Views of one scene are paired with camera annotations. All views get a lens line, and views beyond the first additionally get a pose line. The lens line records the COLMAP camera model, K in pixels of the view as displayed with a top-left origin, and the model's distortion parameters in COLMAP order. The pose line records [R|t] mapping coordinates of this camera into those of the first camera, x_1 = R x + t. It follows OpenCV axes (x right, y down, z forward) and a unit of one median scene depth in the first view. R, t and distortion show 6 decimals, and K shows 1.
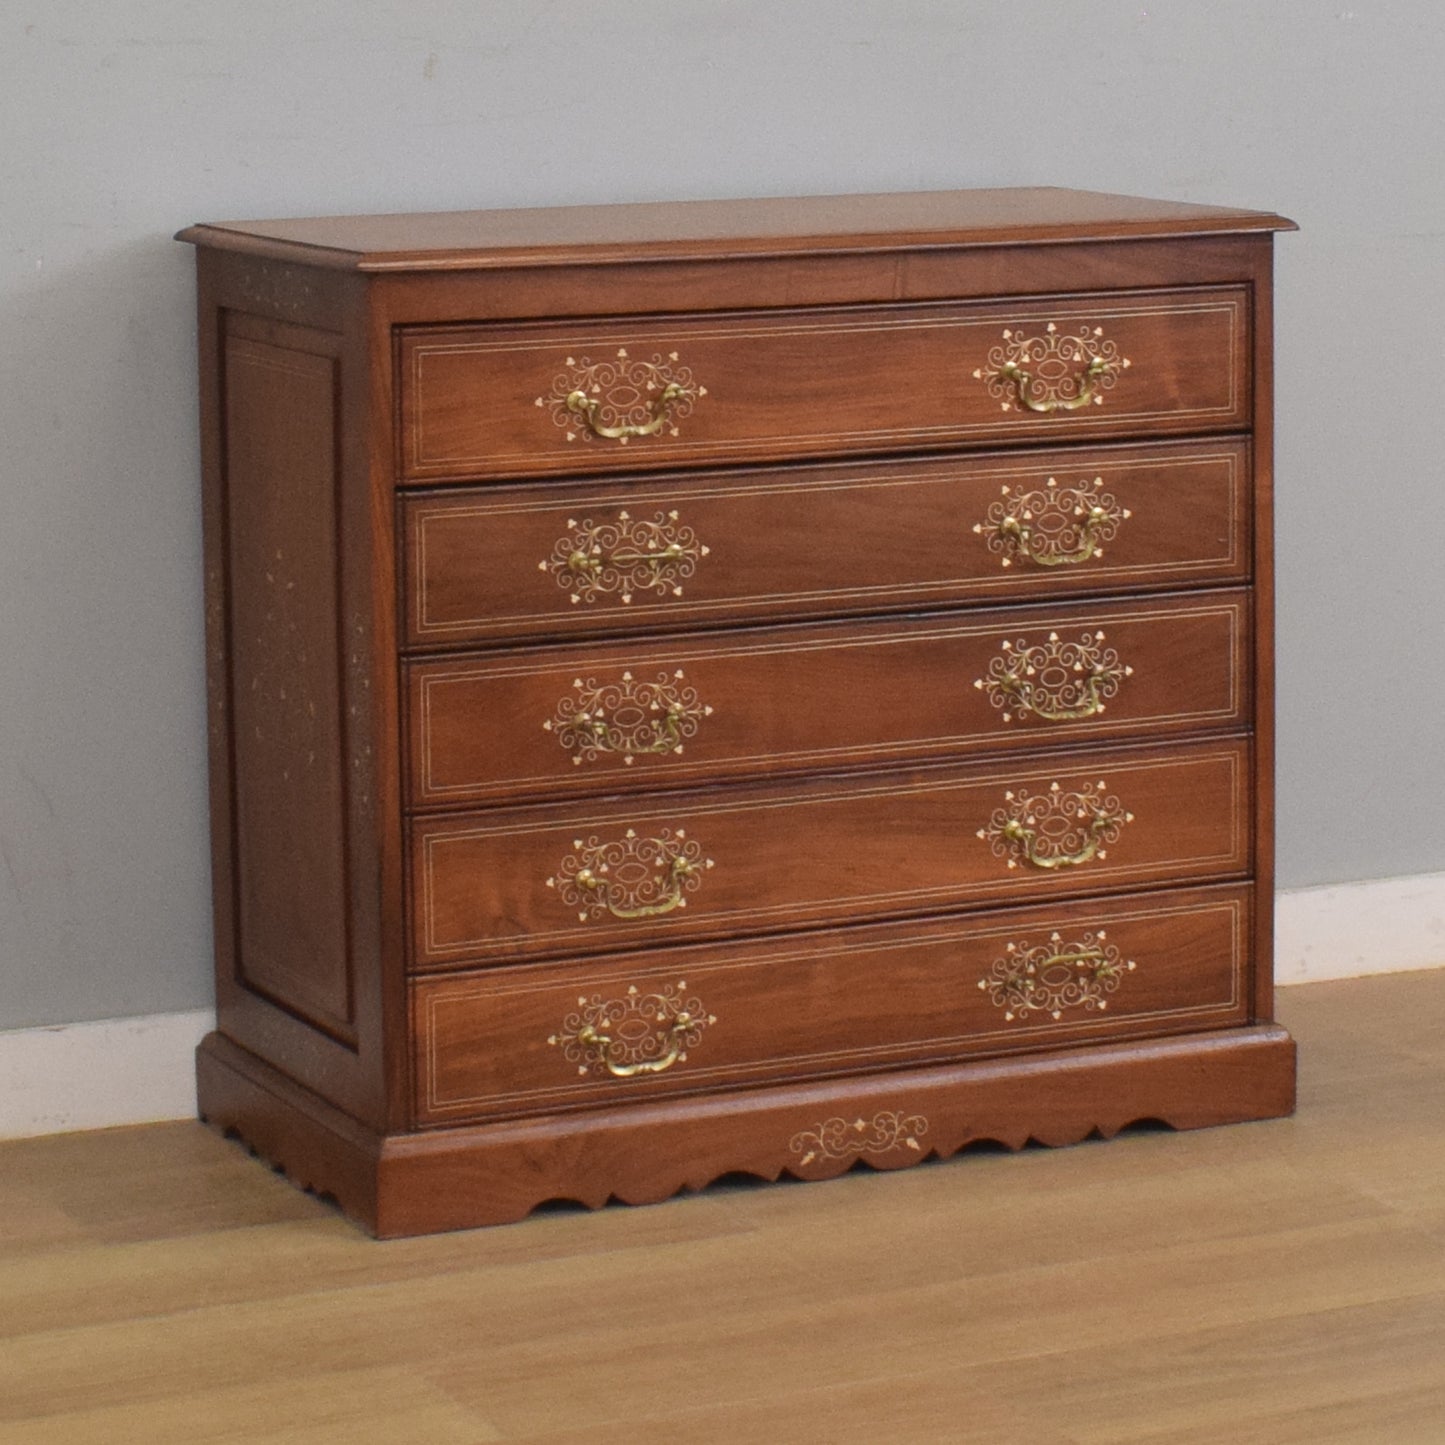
lens RADIAL K [[4920.9, 0, 722.5], [0, 4920.9, 722.5], [0, 0, 1]] dist [-0.206497, 0.358148]
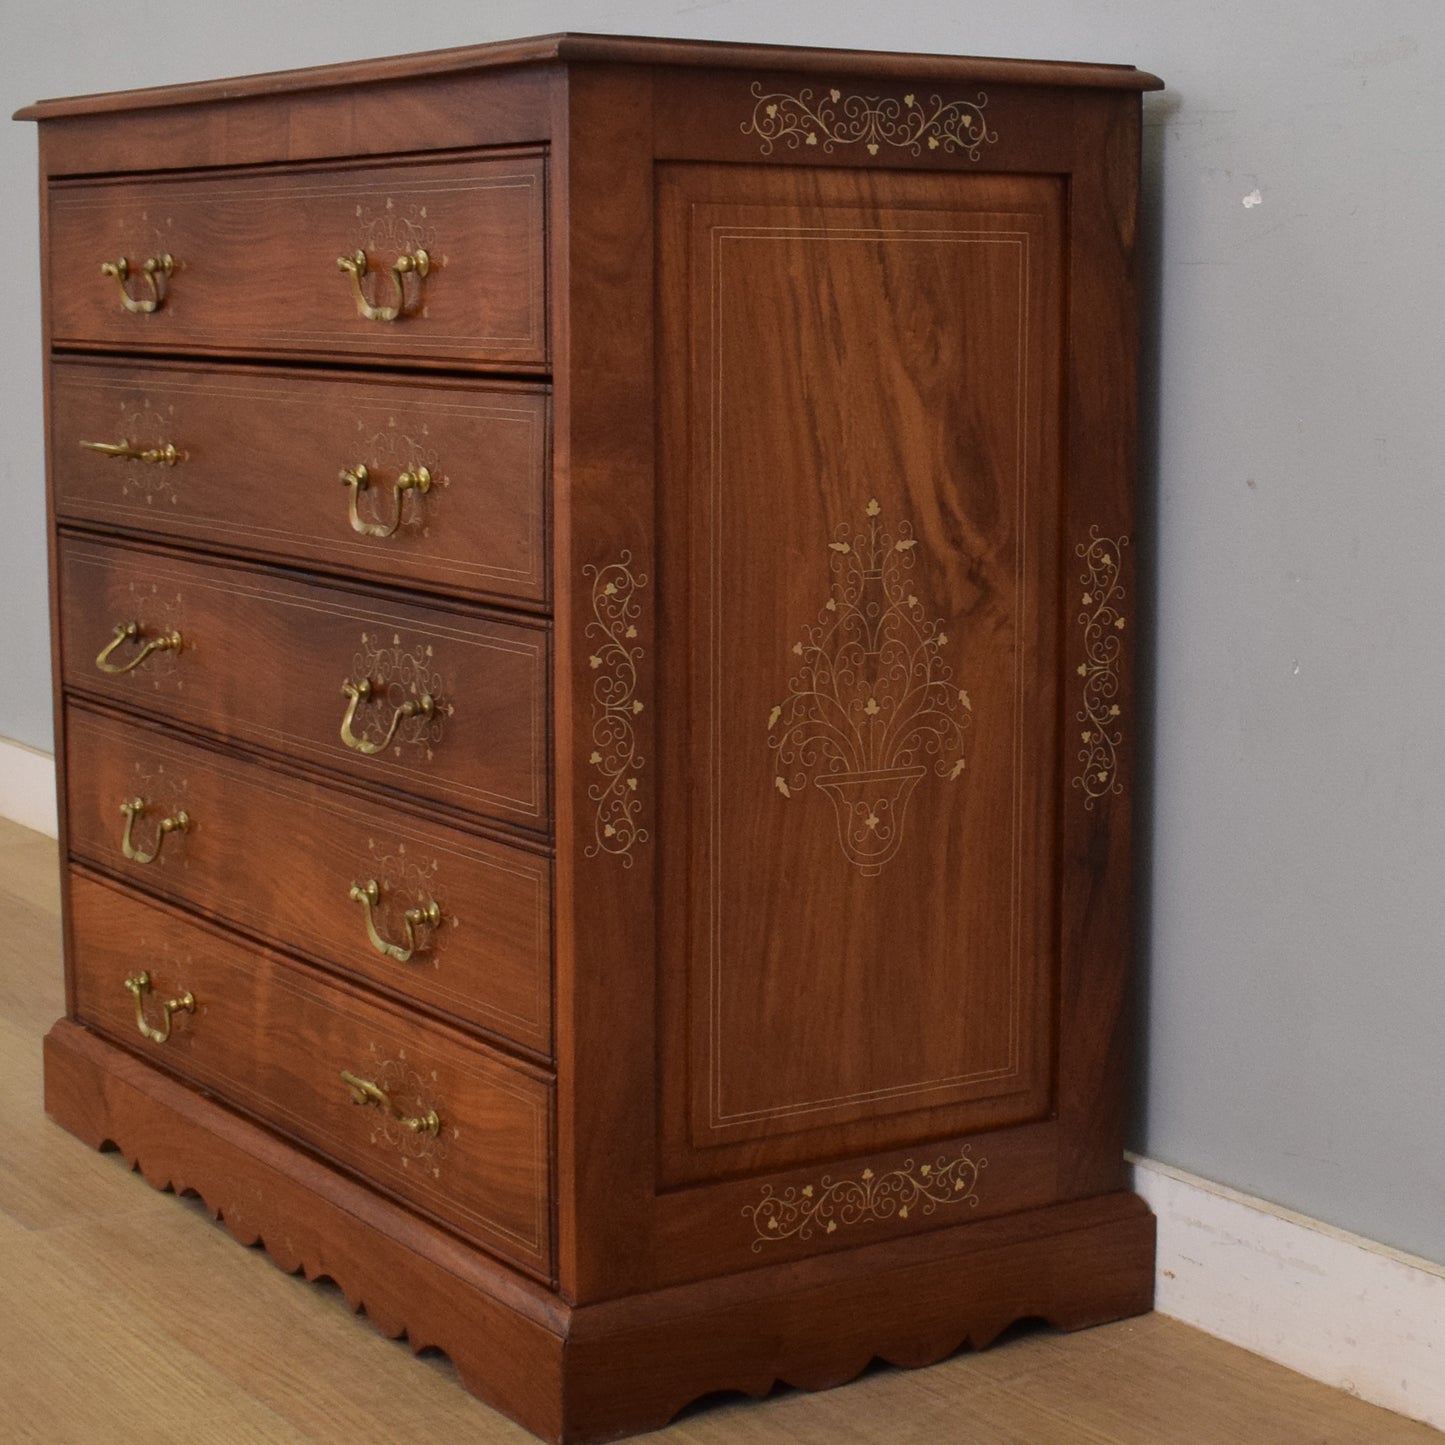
lens RADIAL K [[3241.3, 0, 722.5], [0, 3241.3, 722.5], [0, 0, 1]] dist [-0.103217, -0.369697]
pose [[0.097483, 0.151357, -0.983661, 0.541956], [-0.170239, 0.976337, 0.133359, -0.077183], [0.980569, 0.154457, 0.120943, 0.995831]]
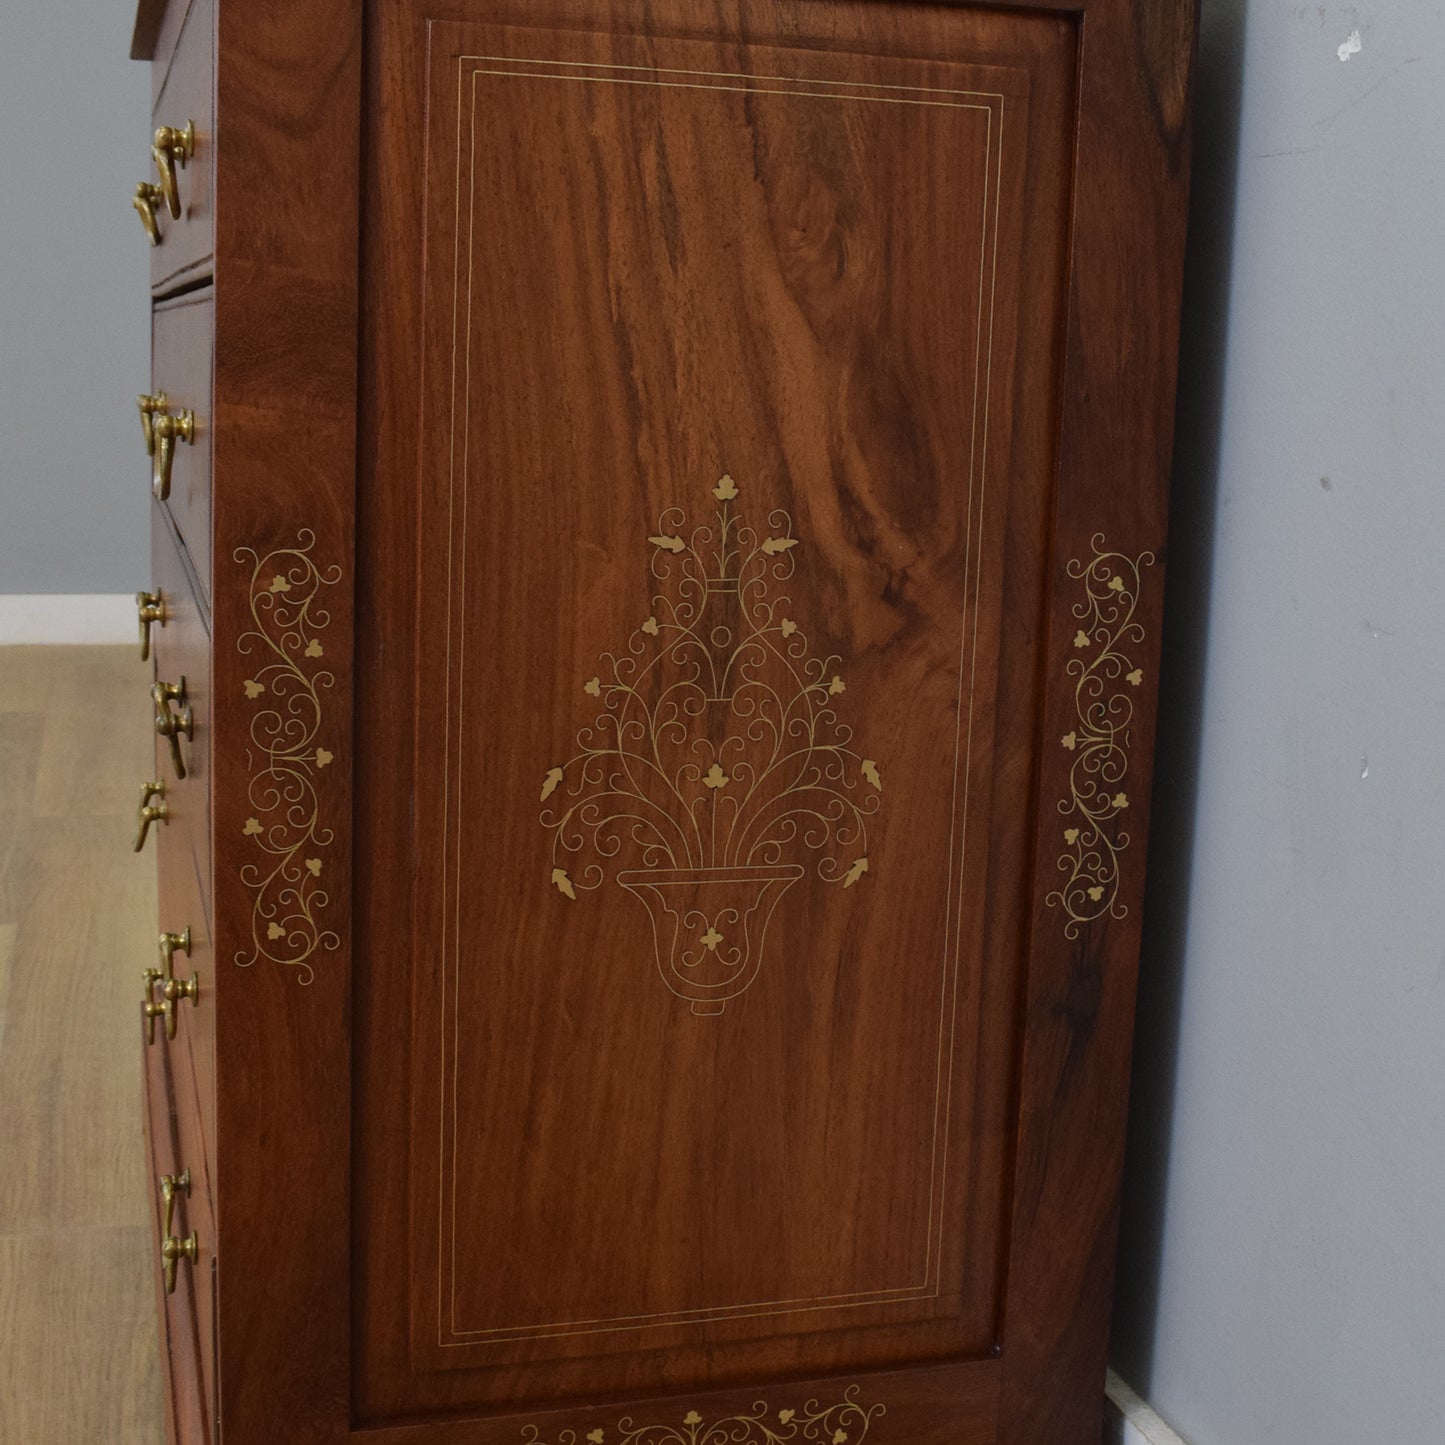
lens RADIAL K [[2193.2, 0, 722.5], [0, 2193.2, 722.5], [0, 0, 1]] dist [-0.103196, -0.002806]
pose [[-0.180693, 0.177971, -0.967304, 0.299034], [-0.195489, 0.957371, 0.212661, -0.072636], [0.963916, 0.227524, -0.138199, 1.100805]]
